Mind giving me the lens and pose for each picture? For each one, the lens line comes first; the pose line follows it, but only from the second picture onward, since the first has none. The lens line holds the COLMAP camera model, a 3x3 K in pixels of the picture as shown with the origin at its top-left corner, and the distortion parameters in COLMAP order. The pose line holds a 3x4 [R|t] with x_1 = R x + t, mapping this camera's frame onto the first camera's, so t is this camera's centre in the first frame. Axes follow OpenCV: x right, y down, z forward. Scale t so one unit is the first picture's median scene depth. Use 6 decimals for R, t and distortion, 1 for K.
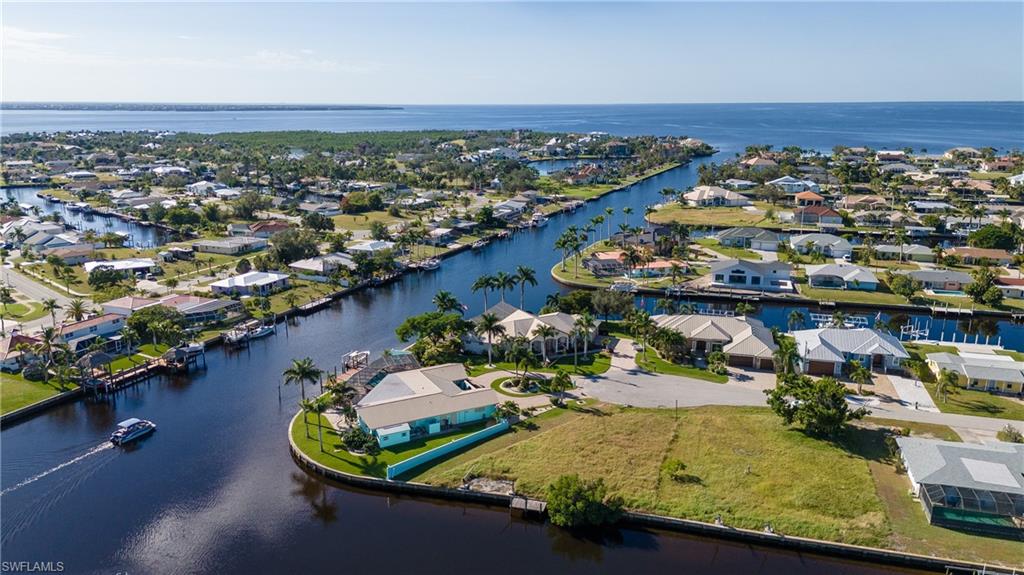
lens RADIAL K [[747.9, 0, 512.0], [0, 747.9, 287.5], [0, 0, 1]] dist [0.081037, -0.087674]
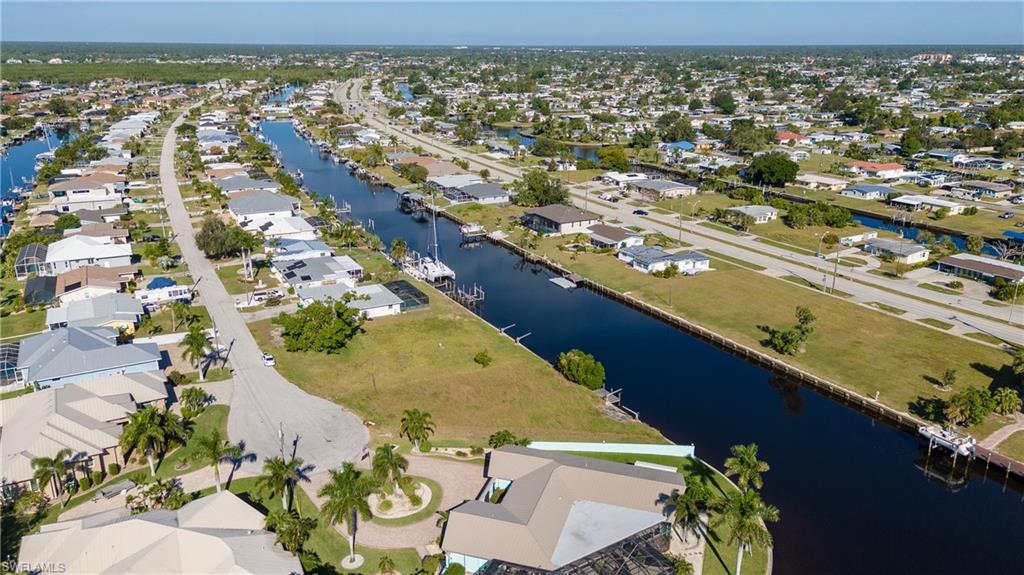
lens RADIAL K [[747.9, 0, 512.0], [0, 747.9, 287.5], [0, 0, 1]] dist [0.081037, -0.087674]
pose [[-0.710411, -0.216605, 0.669626, -0.312594], [0.166022, 0.873031, 0.458535, -0.211676], [-0.683925, 0.436920, -0.584250, 0.856476]]
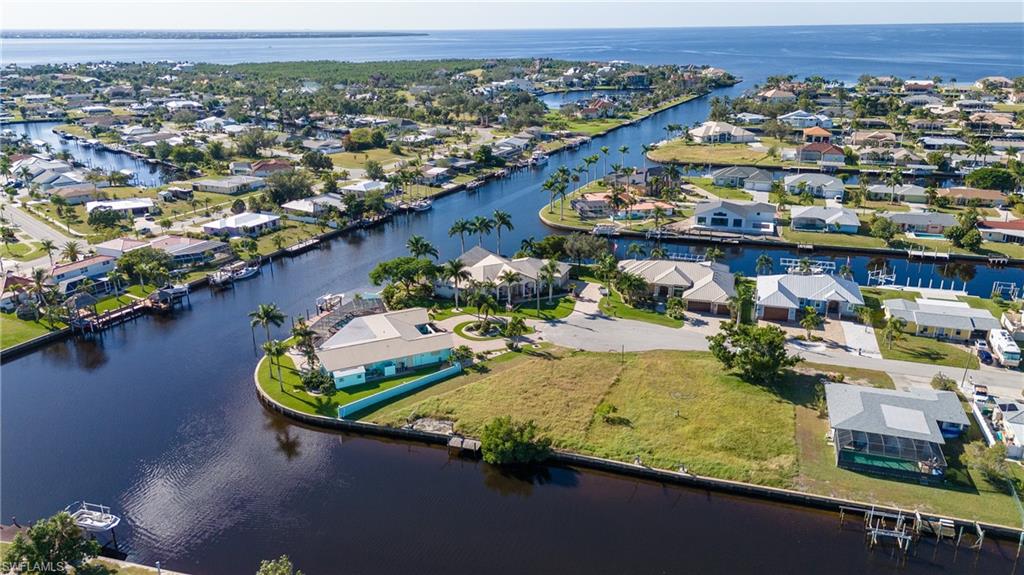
lens RADIAL K [[747.9, 0, 512.0], [0, 747.9, 287.5], [0, 0, 1]] dist [0.081037, -0.087674]
pose [[0.999318, 0.006055, -0.036415, 0.063378], [-0.002709, 0.995824, 0.091252, -0.015622], [0.036815, -0.091091, 0.995162, -0.021379]]
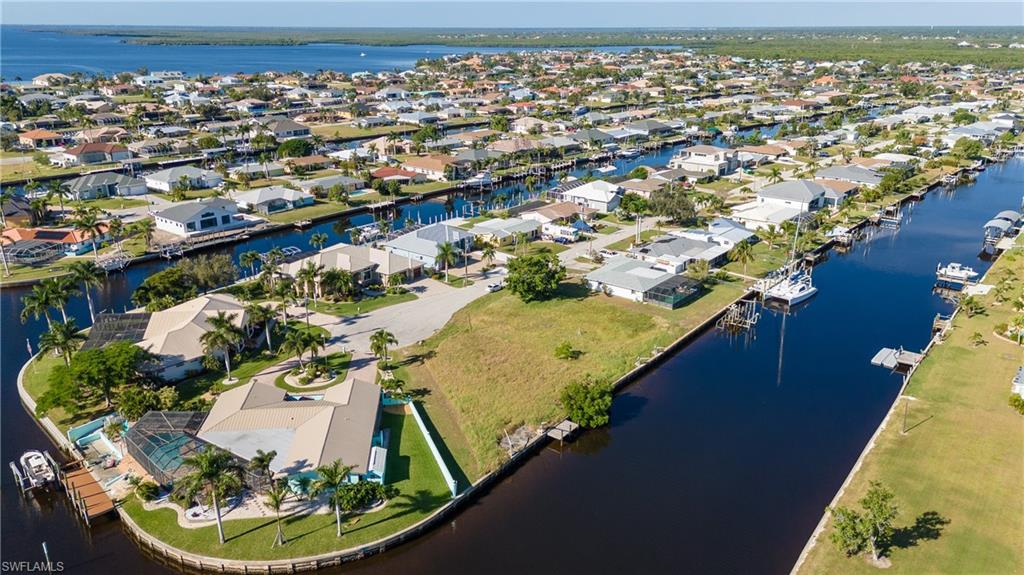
lens RADIAL K [[747.9, 0, 512.0], [0, 747.9, 287.5], [0, 0, 1]] dist [0.081037, -0.087674]
pose [[0.376725, -0.301272, 0.875964, -0.420611], [0.219959, 0.947681, 0.231340, -0.073346], [-0.899831, 0.105525, 0.423283, 0.304947]]
